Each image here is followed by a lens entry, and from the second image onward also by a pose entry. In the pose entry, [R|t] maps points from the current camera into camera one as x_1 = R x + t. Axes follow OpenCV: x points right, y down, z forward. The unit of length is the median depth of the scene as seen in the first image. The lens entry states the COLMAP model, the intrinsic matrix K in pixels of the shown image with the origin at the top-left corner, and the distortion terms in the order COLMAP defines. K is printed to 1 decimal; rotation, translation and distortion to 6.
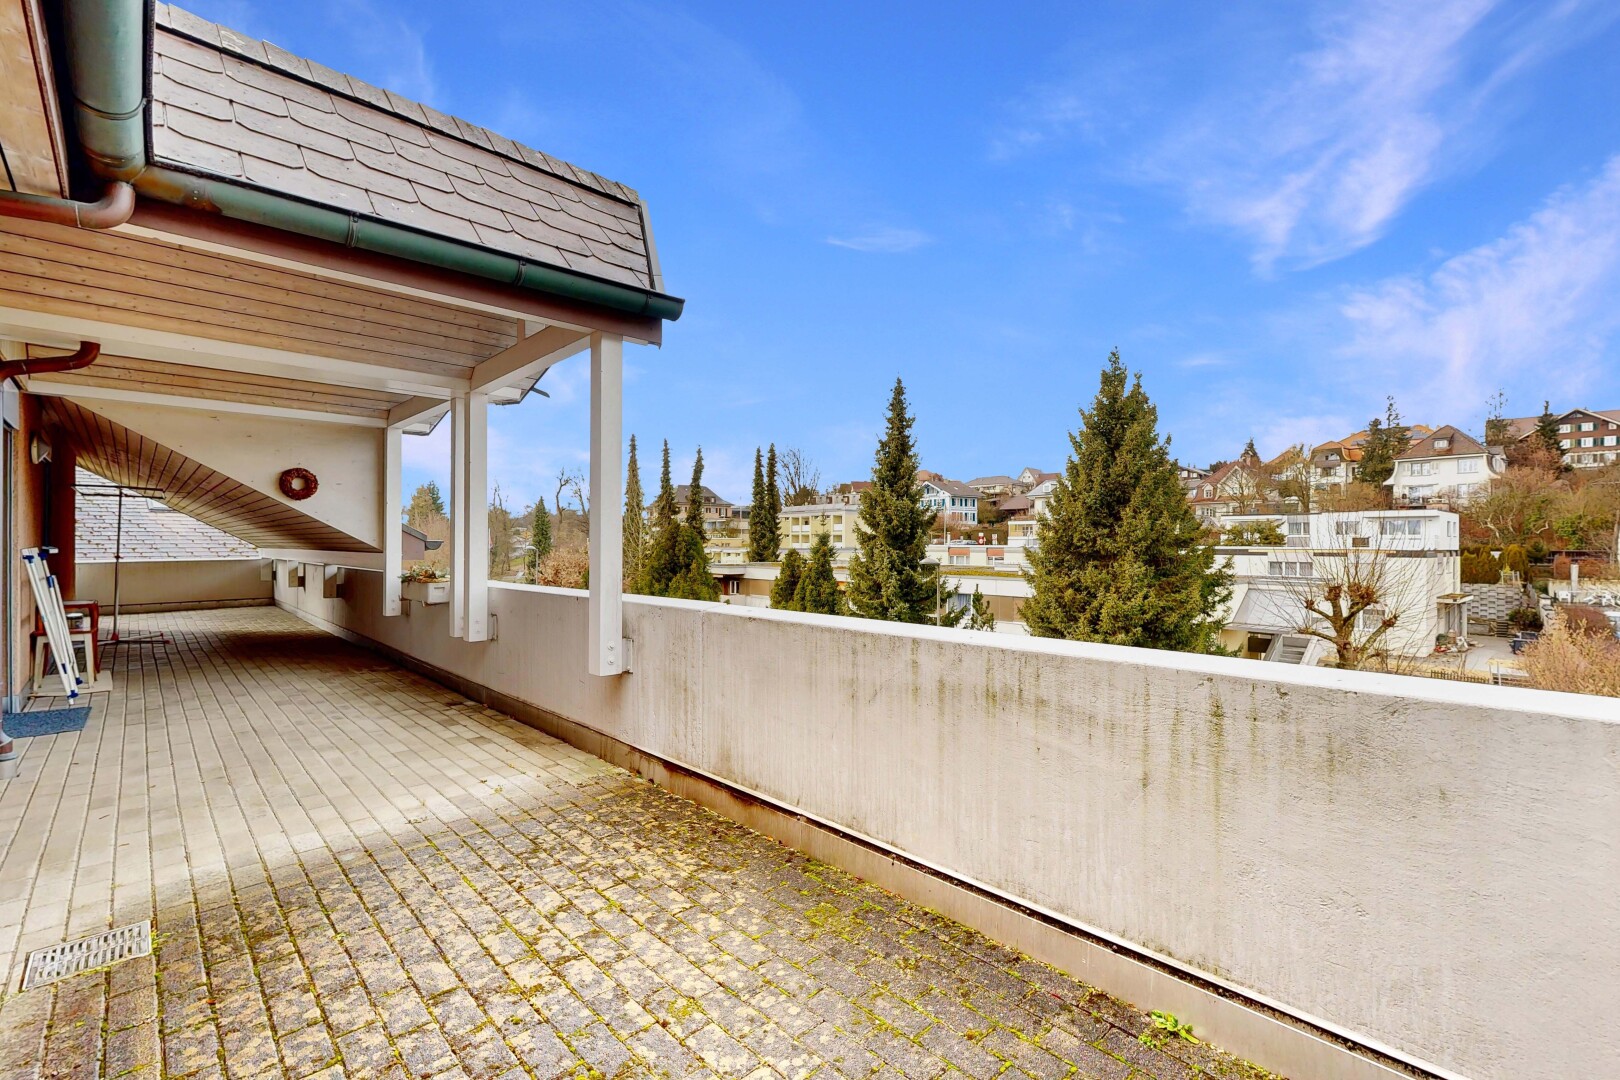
lens RADIAL K [[704.2, 0, 812.9], [0, 704.2, 542.9], [0, 0, 1]] dist [0.001918, 0.000589]
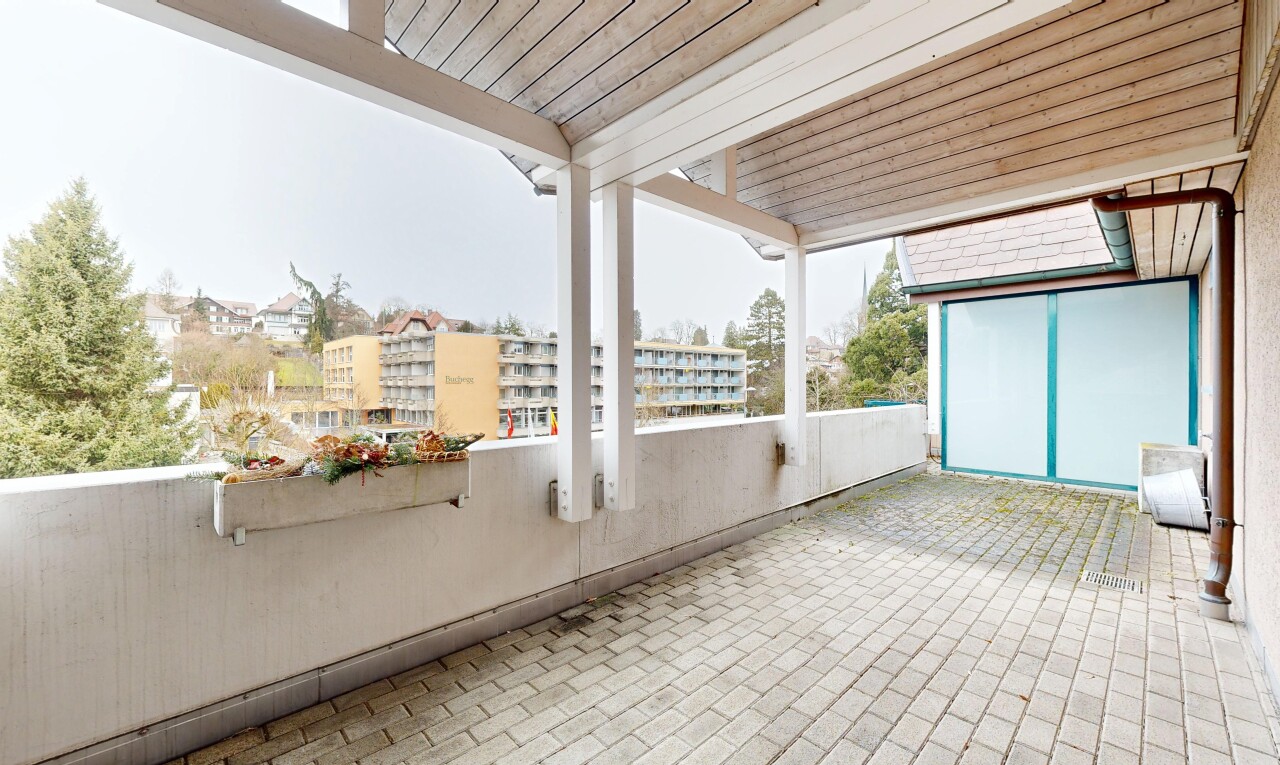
lens RADIAL K [[496.0, 0, 643.3], [0, 496.0, 382.1], [0, 0, 1]] dist [-0.001225, -0.000056]
pose [[-0.001867, 0.000052, 0.999998, -1.646182], [-0.001702, 0.999999, -0.000055, 0.003882], [-0.999997, -0.001703, -0.001867, 1.581915]]
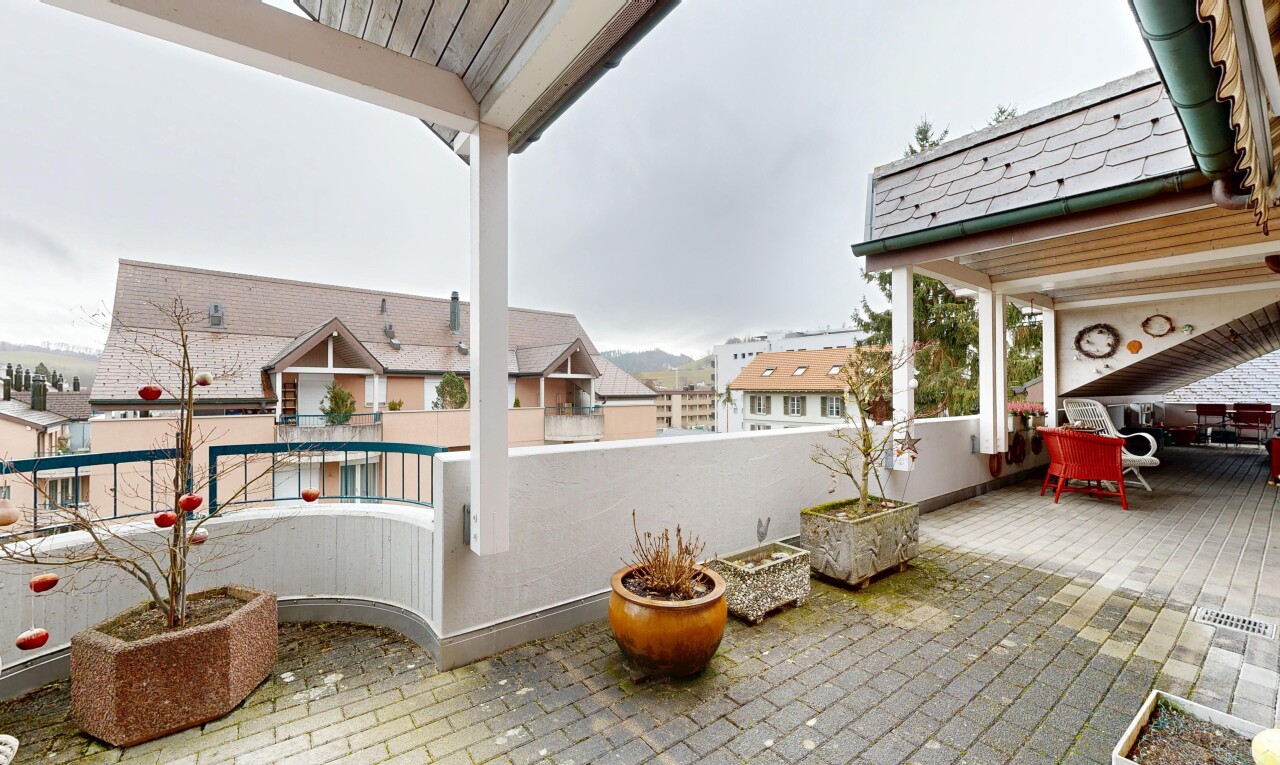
lens RADIAL K [[496.0, 0, 641.5], [0, 496.0, 386.3], [0, 0, 1]] dist [-0.001225, -0.000056]
pose [[0.117897, 0.004107, 0.993017, -1.123866], [-0.005975, 0.999976, -0.003427, 0.004874], [-0.993008, -0.005529, 0.117919, 1.027687]]
